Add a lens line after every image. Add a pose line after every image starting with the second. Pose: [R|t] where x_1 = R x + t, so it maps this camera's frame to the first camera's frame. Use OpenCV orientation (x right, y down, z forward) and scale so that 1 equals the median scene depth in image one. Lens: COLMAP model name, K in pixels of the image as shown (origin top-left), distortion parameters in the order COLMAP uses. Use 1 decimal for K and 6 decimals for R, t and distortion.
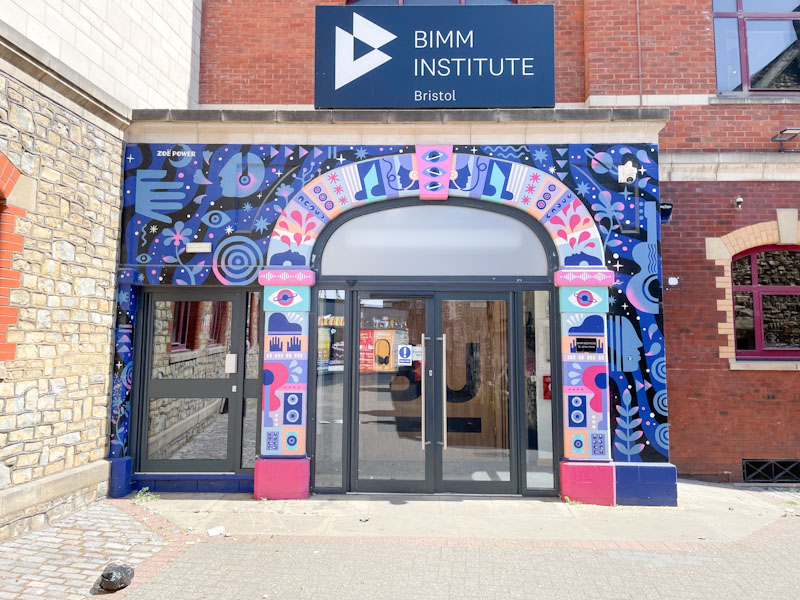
lens RADIAL K [[606.8, 0, 396.5], [0, 606.8, 294.4], [0, 0, 1]] dist [0.068156, -0.071651]
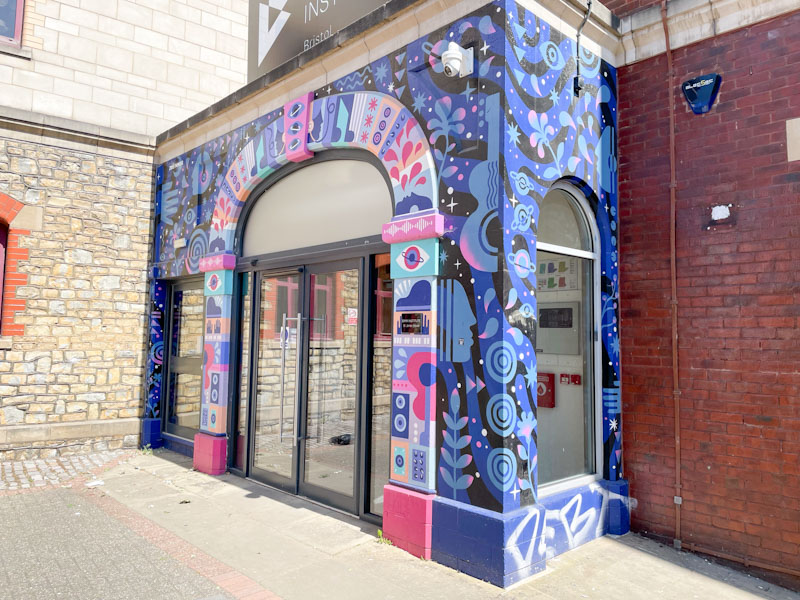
lens RADIAL K [[606.8, 0, 401.1], [0, 606.8, 299.5], [0, 0, 1]] dist [0.068156, -0.071651]
pose [[0.699248, -0.040227, -0.713746, 0.803273], [0.046834, 0.998848, -0.010413, 0.062048], [0.713343, -0.026146, 0.700327, 0.498675]]
